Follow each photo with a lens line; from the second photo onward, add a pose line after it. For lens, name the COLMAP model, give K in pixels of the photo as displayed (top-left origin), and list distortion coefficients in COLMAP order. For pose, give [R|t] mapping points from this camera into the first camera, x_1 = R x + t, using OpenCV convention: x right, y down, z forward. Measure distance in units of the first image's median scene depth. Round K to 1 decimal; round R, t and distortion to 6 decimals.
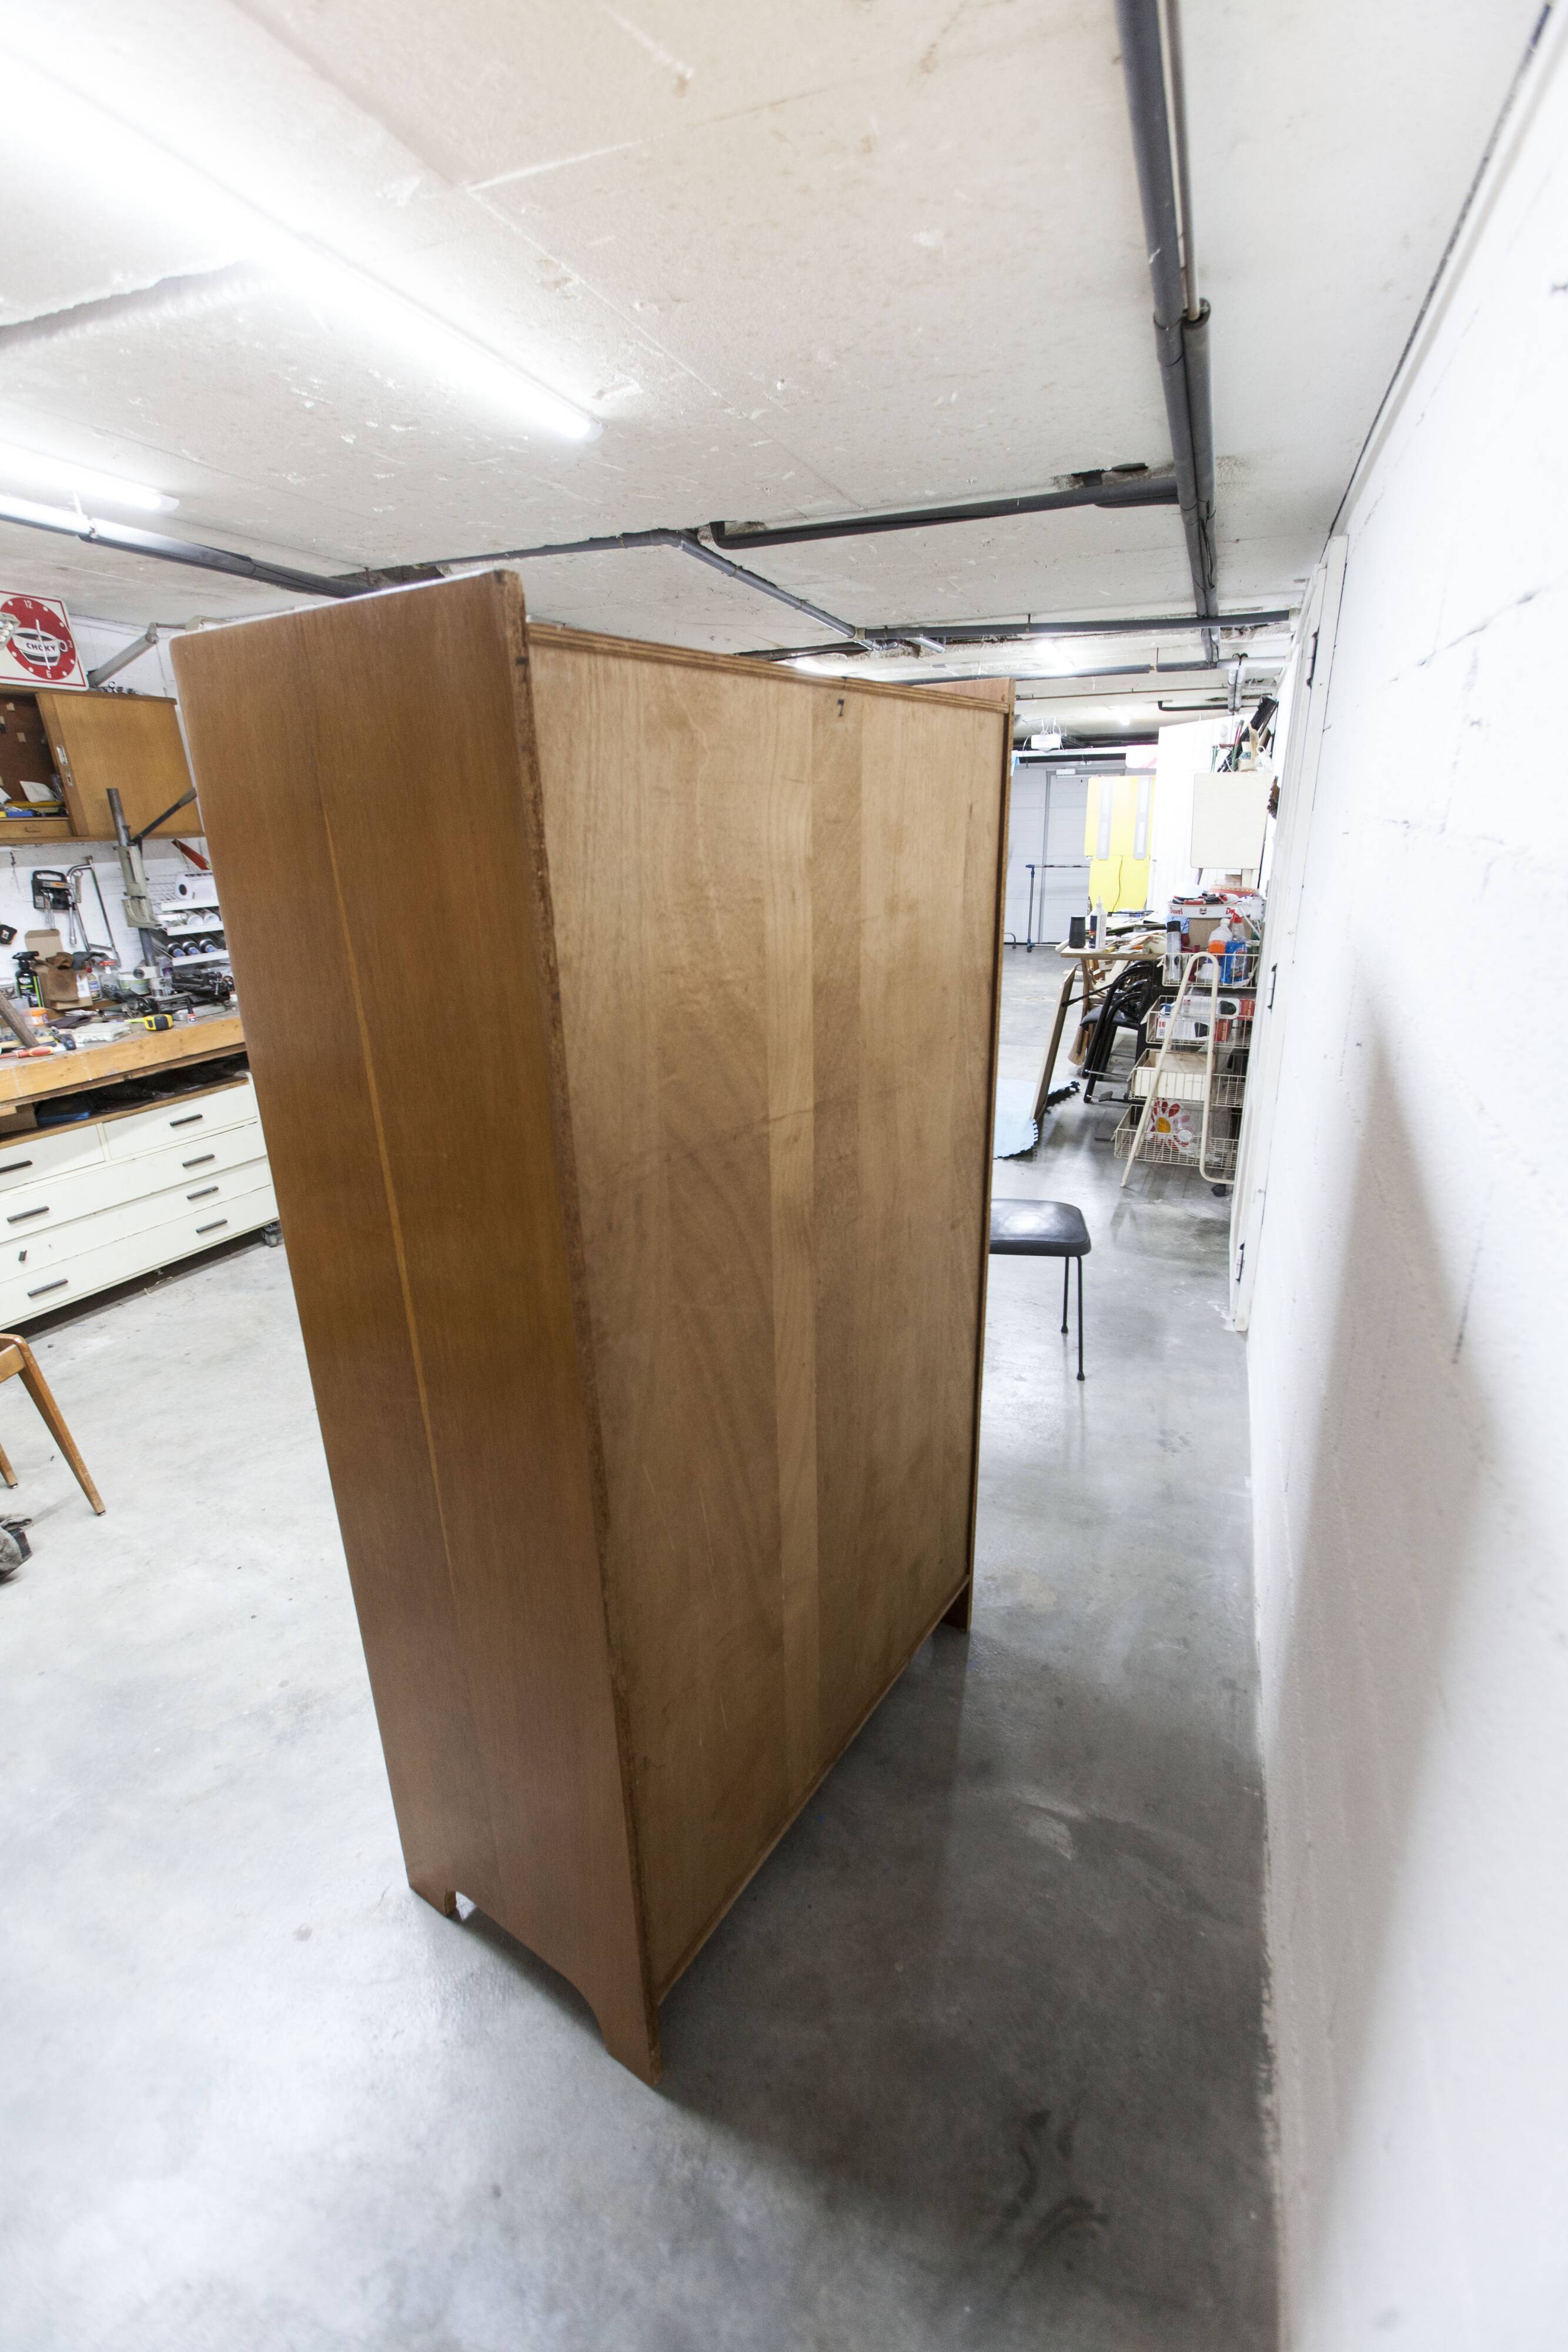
lens RADIAL K [[1040.7, 0, 798.0], [0, 1040.7, 1176.5], [0, 0, 1]] dist [0.003956, 0.000720]
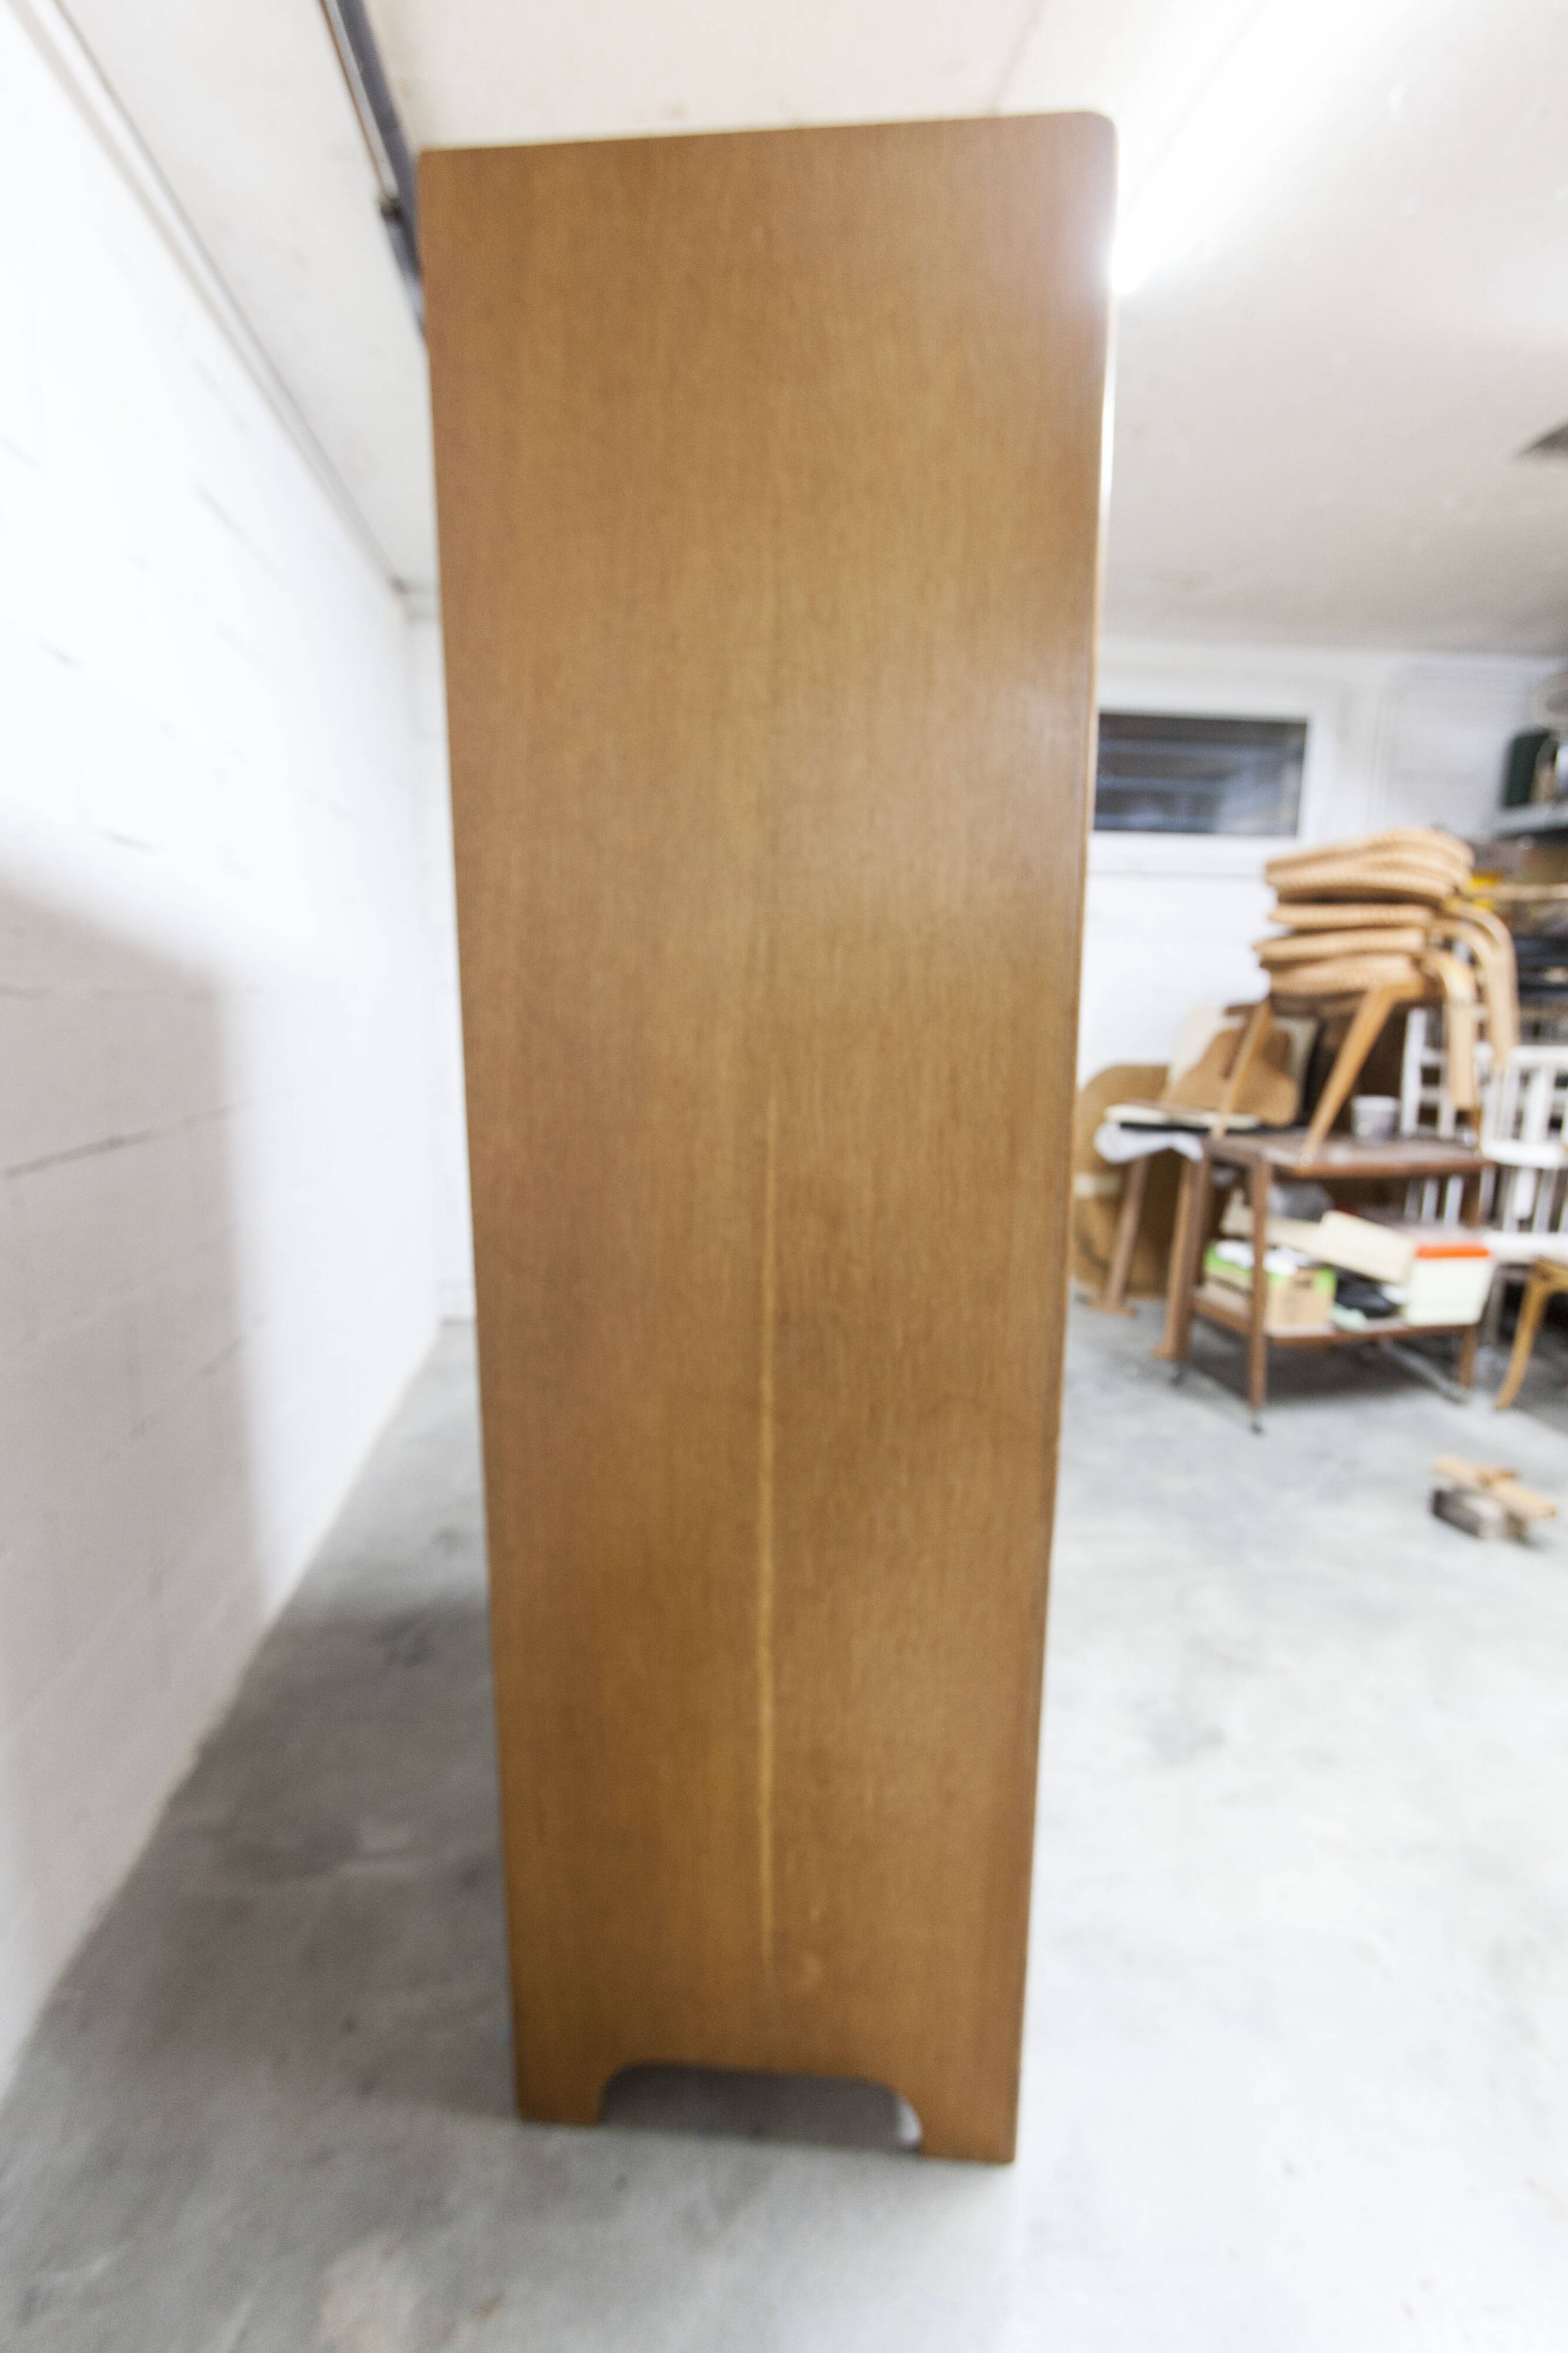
lens RADIAL K [[1098.1, 0, 794.8], [0, 1098.1, 1177.2], [0, 0, 1]] dist [-0.000471, 0.000235]
pose [[-0.875513, 0.099283, -0.472884, 0.413404], [-0.150513, 0.873936, 0.462149, -0.381392], [0.459154, 0.475792, -0.750199, 2.030995]]
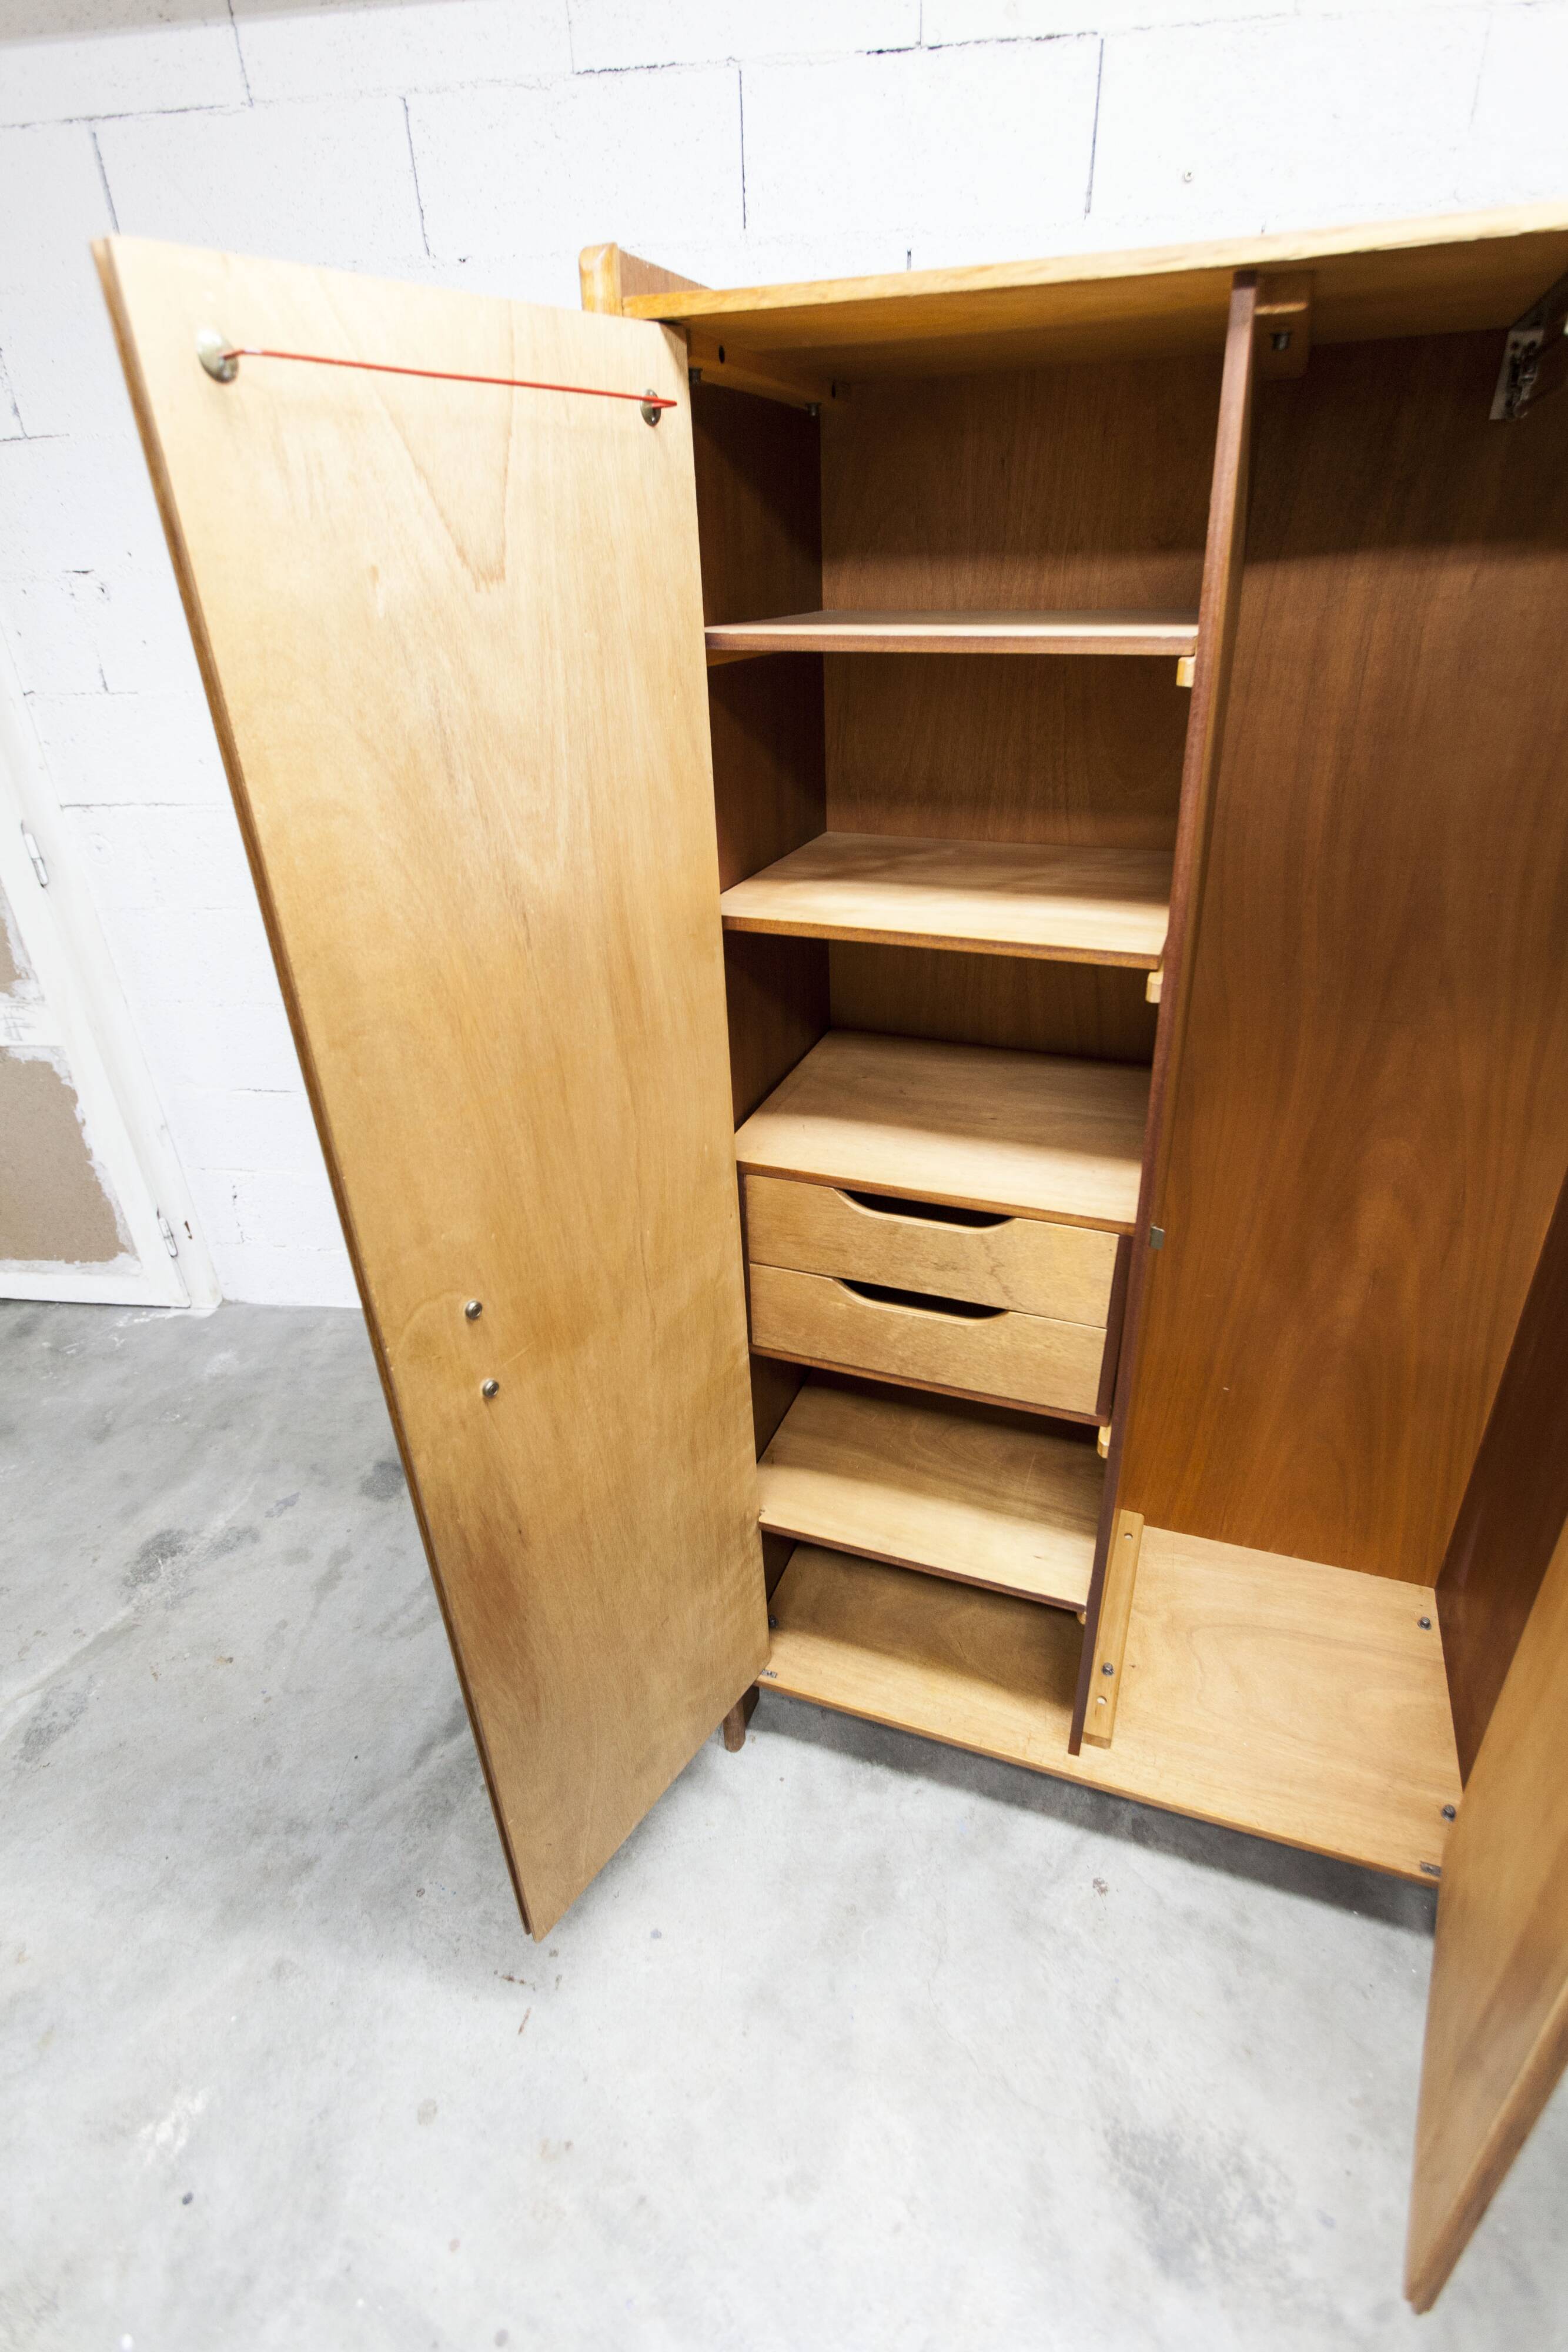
lens RADIAL K [[1167.0, 0, 795.4], [0, 1167.0, 1176.5], [0, 0, 1]] dist [-0.006890, 0.006610]
pose [[-0.230623, -0.436709, 0.869539, -0.934033], [0.355613, 0.793985, 0.493080, -0.492689], [-0.905733, 0.422935, -0.027812, 1.530040]]
